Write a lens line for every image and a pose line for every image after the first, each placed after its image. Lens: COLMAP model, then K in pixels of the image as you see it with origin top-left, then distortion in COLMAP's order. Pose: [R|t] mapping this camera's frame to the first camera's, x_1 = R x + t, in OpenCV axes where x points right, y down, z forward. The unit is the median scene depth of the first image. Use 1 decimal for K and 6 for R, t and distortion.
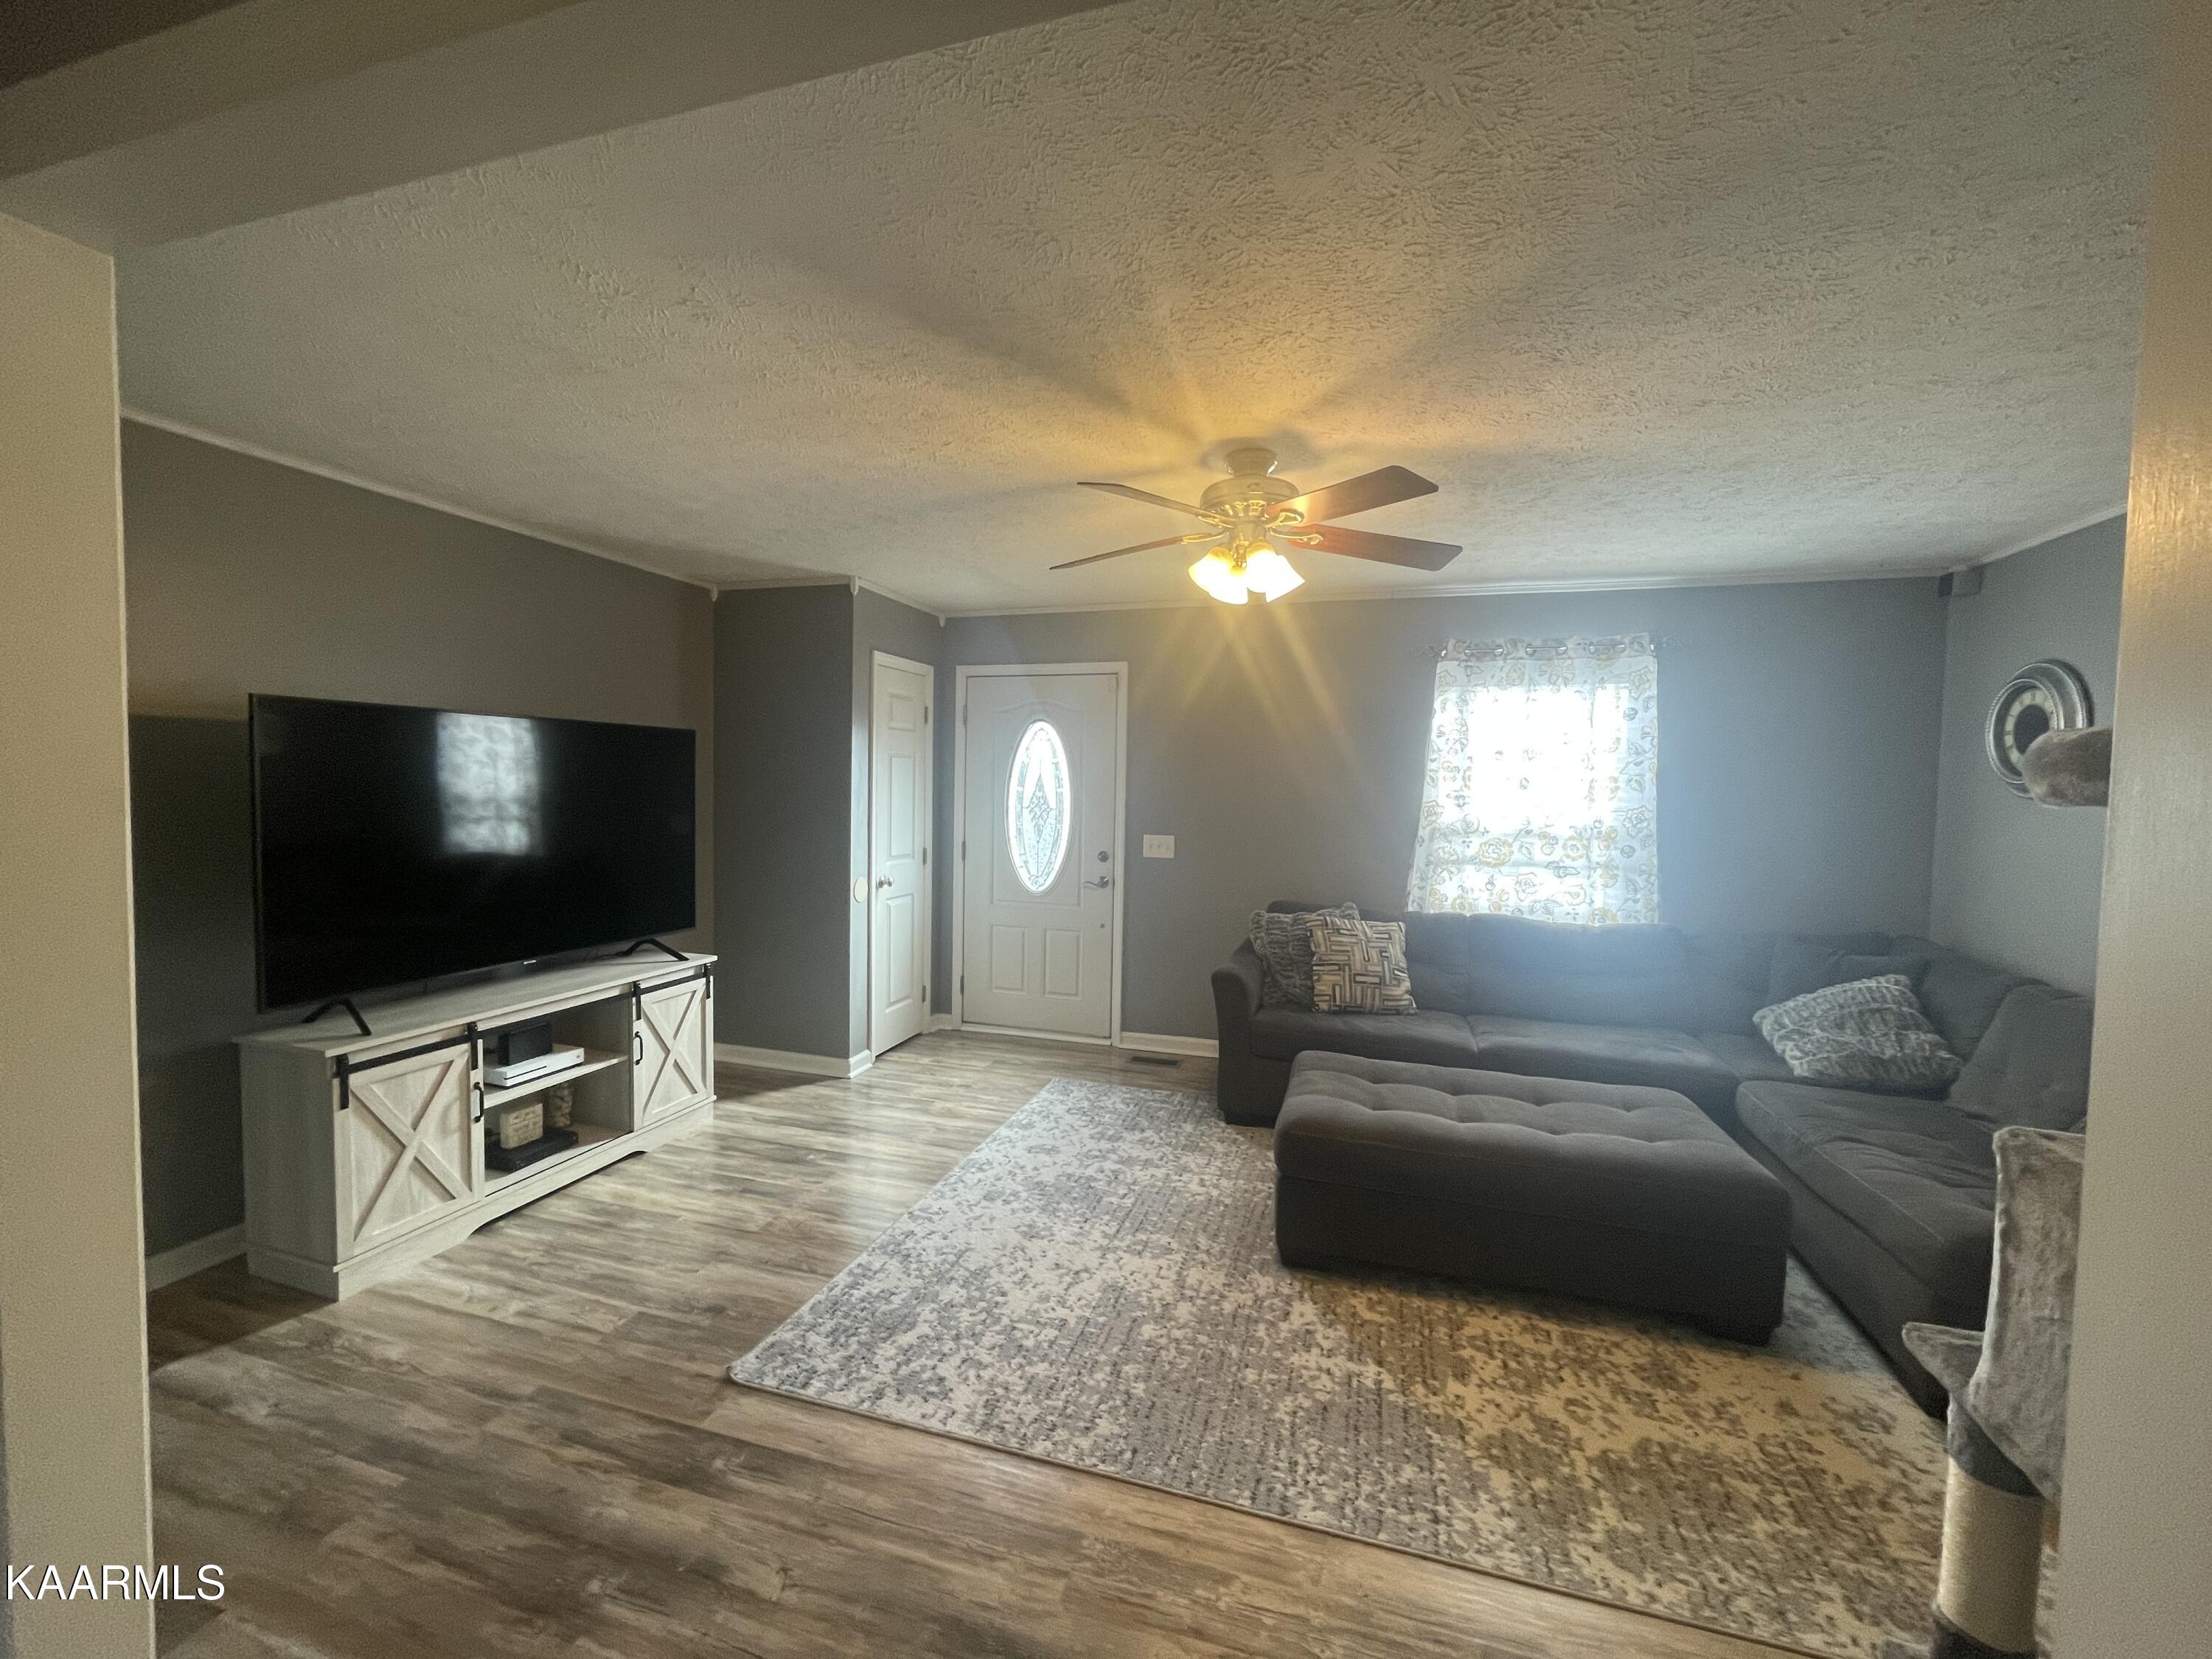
lens RADIAL K [[897.1, 0, 1104.5], [0, 897.1, 831.1], [0, 0, 1]] dist [-0.004365, 0.000024]
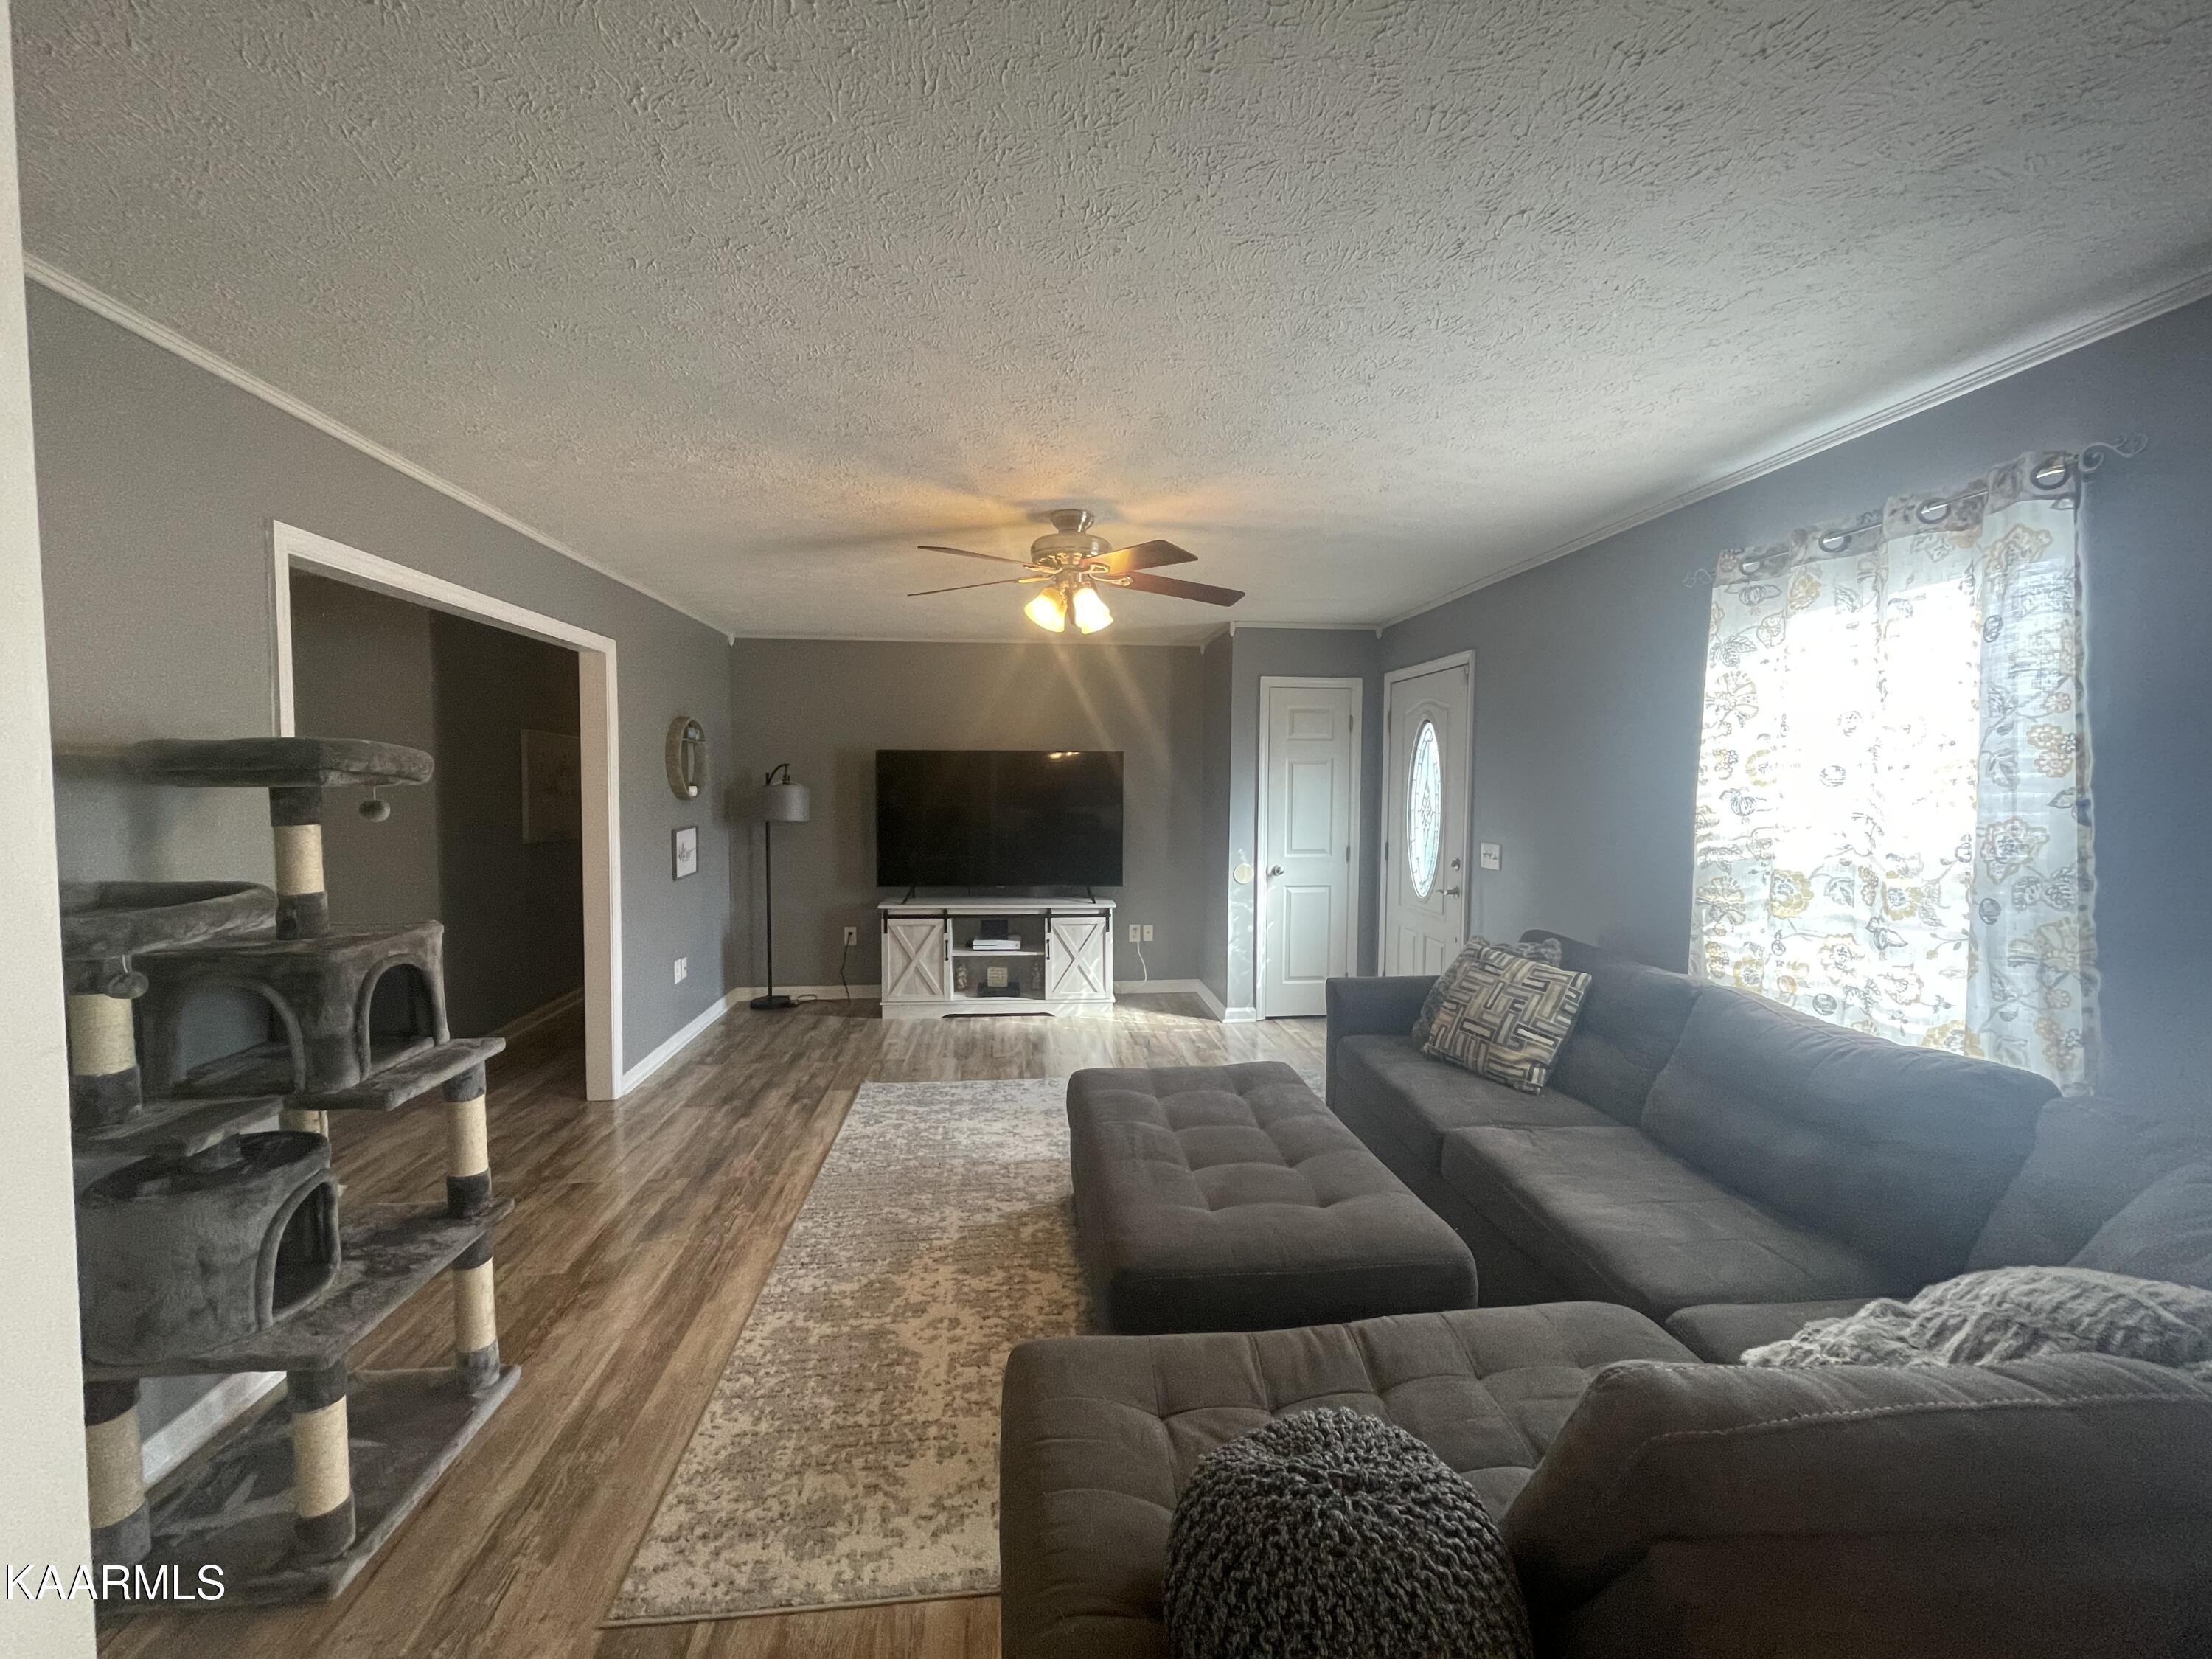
lens RADIAL K [[897.1, 0, 1097.6], [0, 897.1, 827.1], [0, 0, 1]] dist [-0.004365, 0.000024]
pose [[0.387277, 0.031503, -0.921425, 1.317665], [-0.047393, 0.998775, 0.014228, -0.009918], [0.920744, 0.038159, 0.388296, 0.571201]]
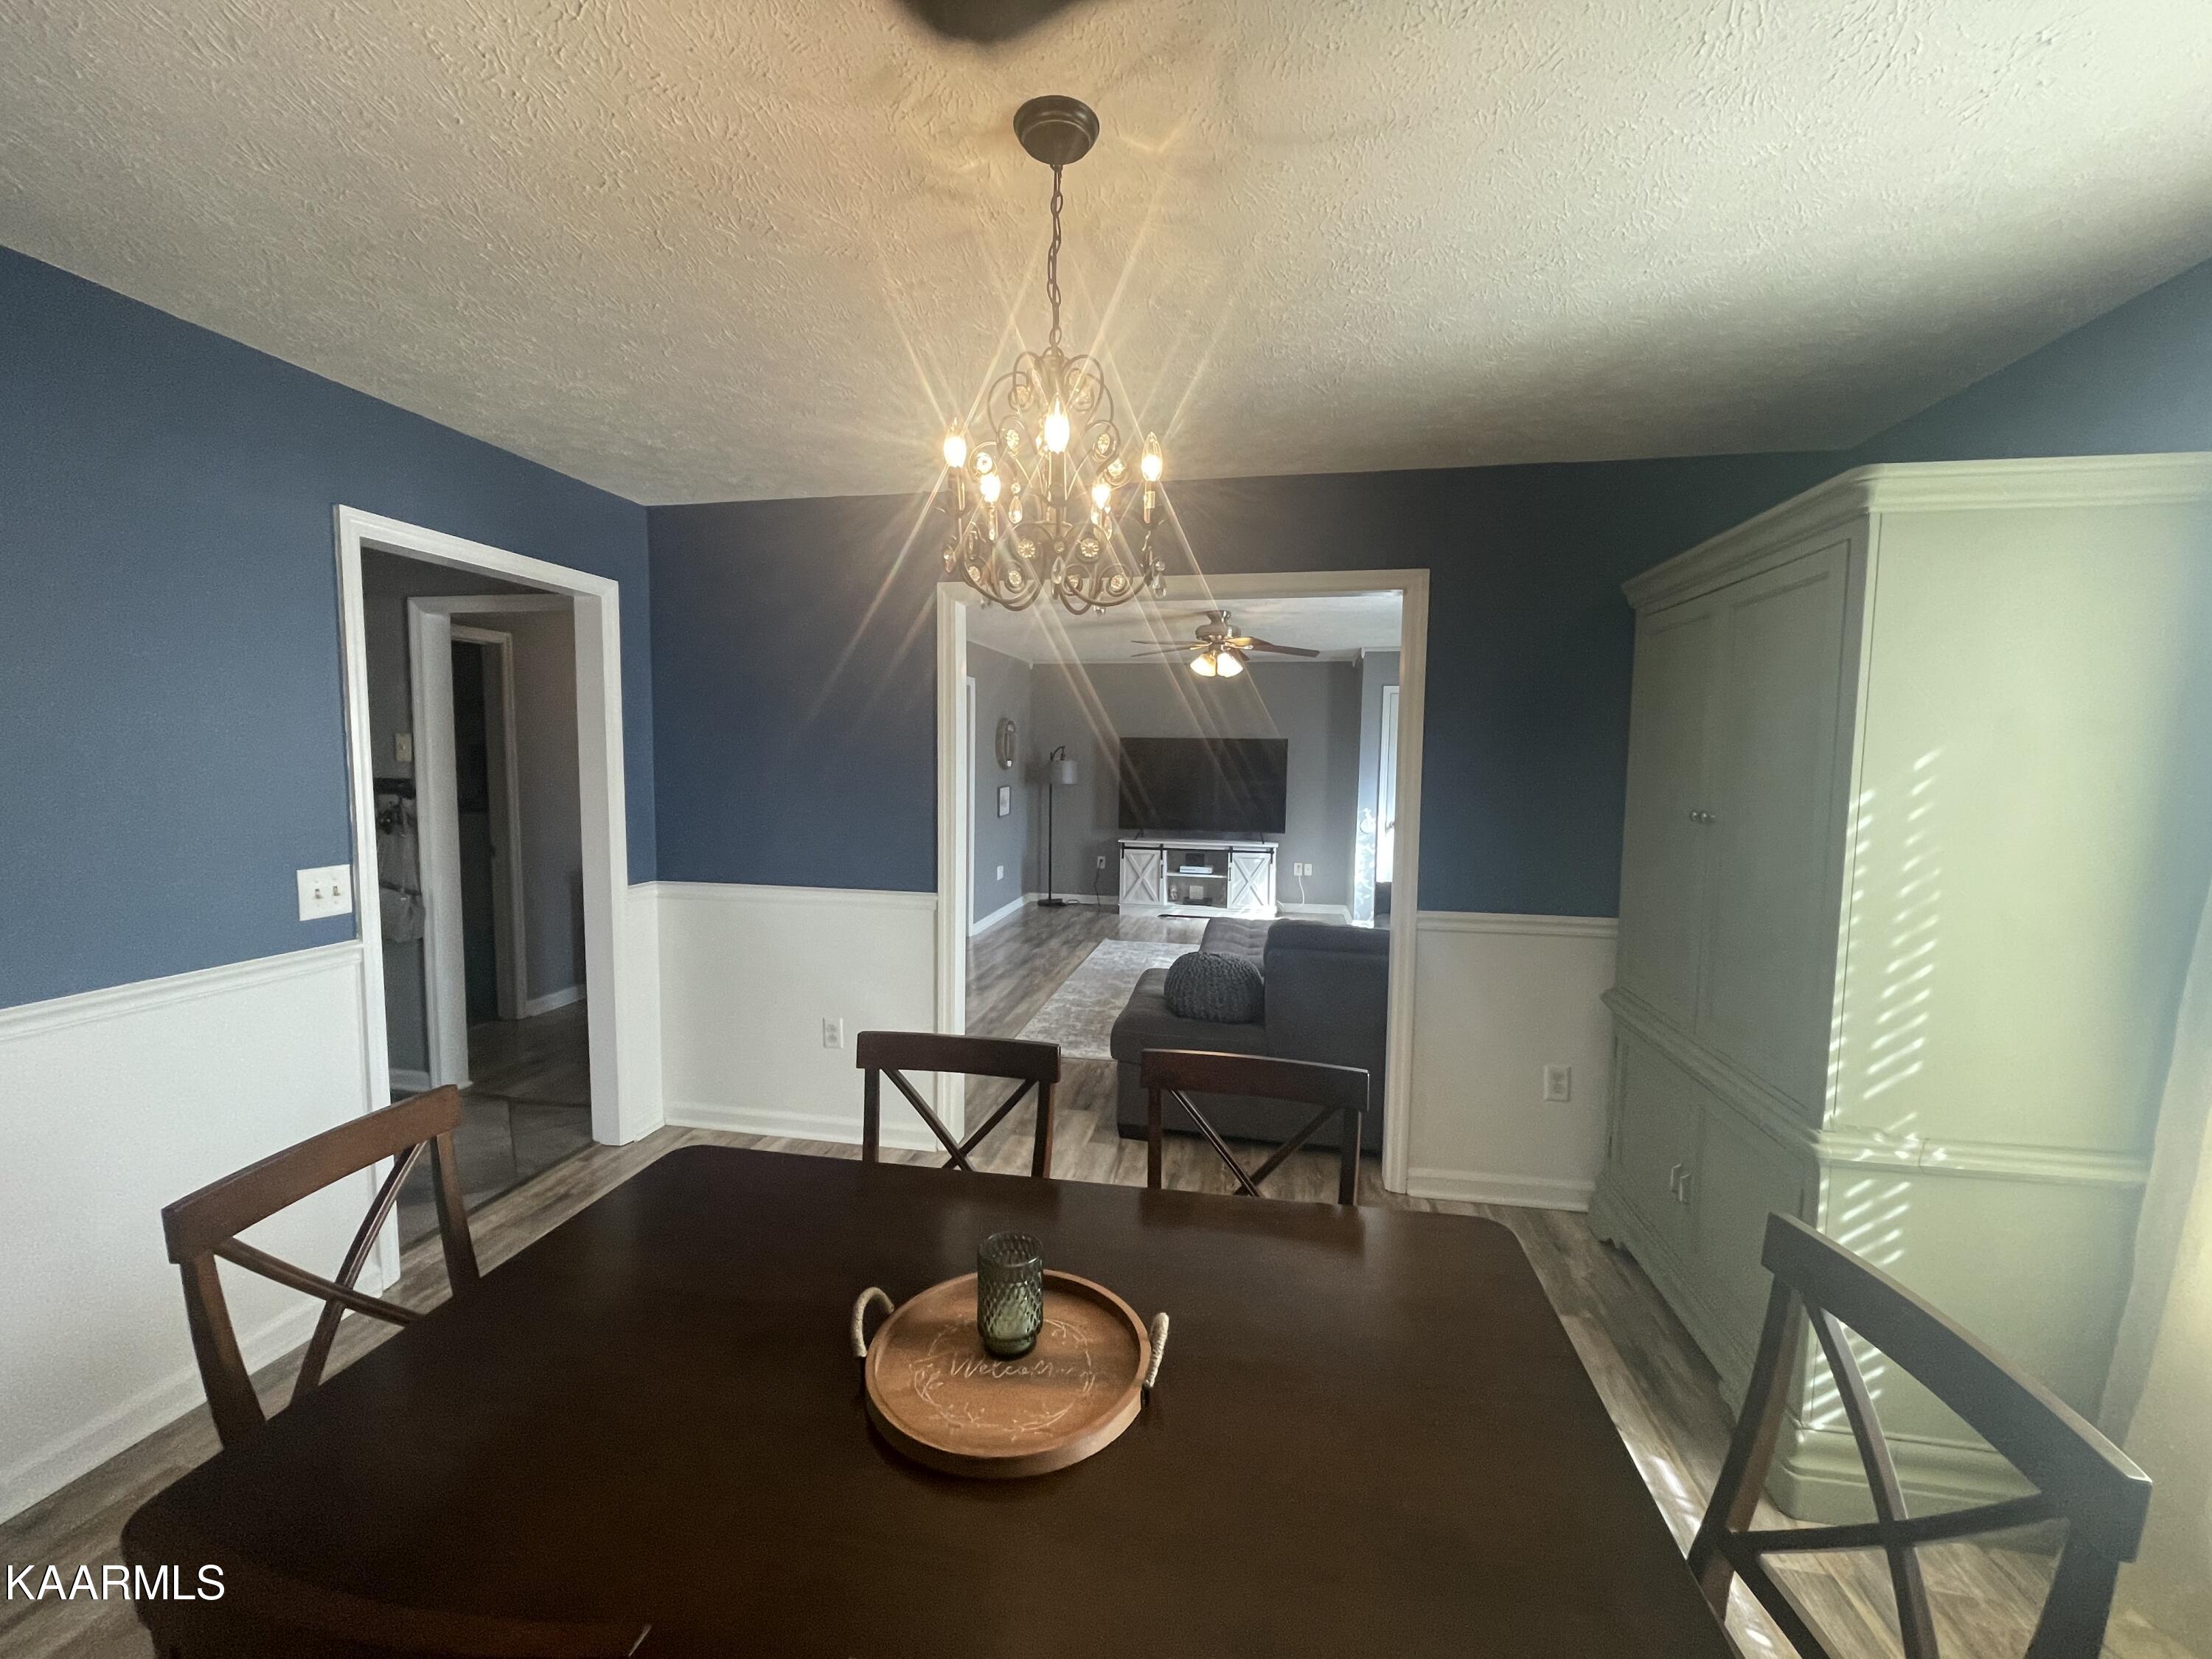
lens RADIAL K [[897.1, 0, 1101.0], [0, 897.1, 828.8], [0, 0, 1]] dist [-0.004365, 0.000024]
pose [[0.112627, 0.064854, -0.991519, 2.356125], [-0.063600, 0.996292, 0.057942, 0.005877], [0.991600, 0.056534, 0.116334, 0.482828]]
